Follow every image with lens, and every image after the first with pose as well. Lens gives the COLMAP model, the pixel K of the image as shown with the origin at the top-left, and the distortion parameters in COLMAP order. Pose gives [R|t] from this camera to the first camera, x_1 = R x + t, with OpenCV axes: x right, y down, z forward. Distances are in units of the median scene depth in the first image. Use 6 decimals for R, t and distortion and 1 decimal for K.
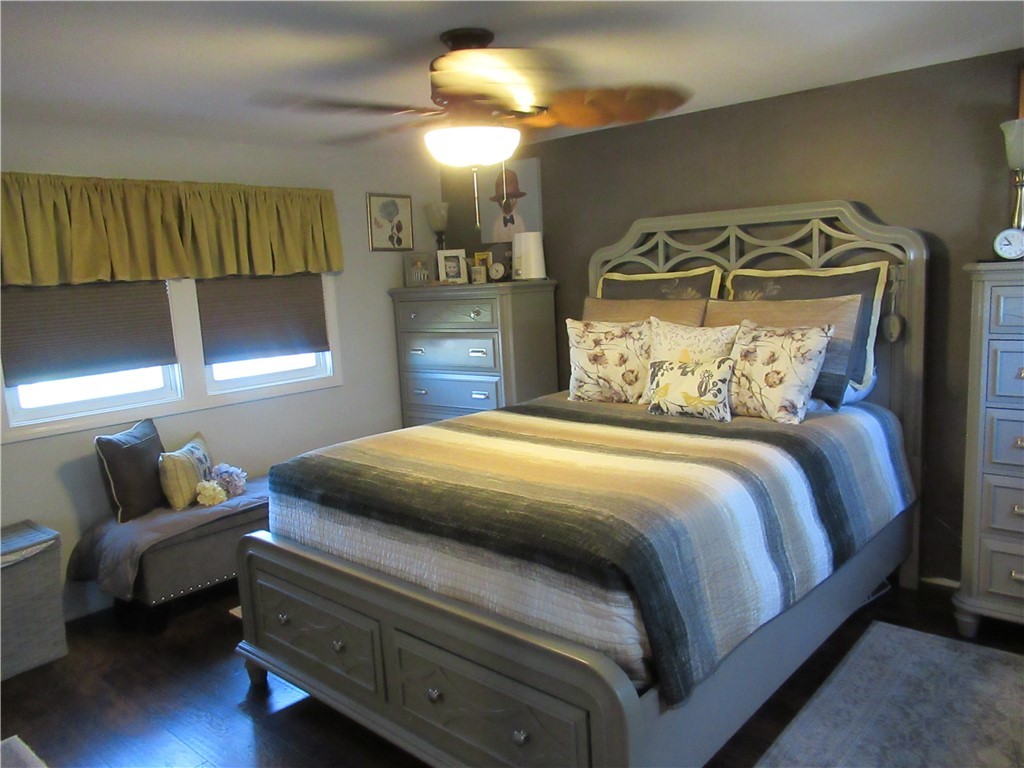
lens RADIAL K [[767.7, 0, 511.7], [0, 767.7, 387.6], [0, 0, 1]] dist [-0.002450, 0.004767]
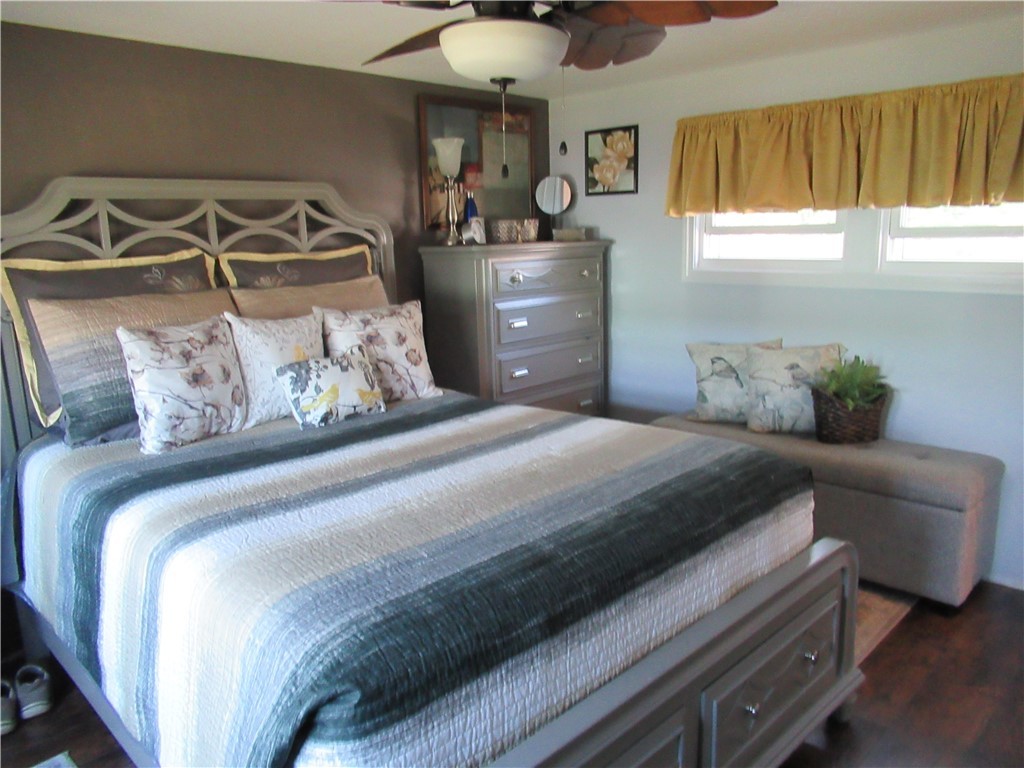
lens RADIAL K [[767.7, 0, 511.6], [0, 767.7, 380.7], [0, 0, 1]] dist [-0.002450, 0.004767]
pose [[0.055550, -0.142789, 0.988193, -0.558828], [0.175653, 0.975683, 0.131107, -0.077827], [-0.982884, 0.166296, 0.079281, 0.686732]]
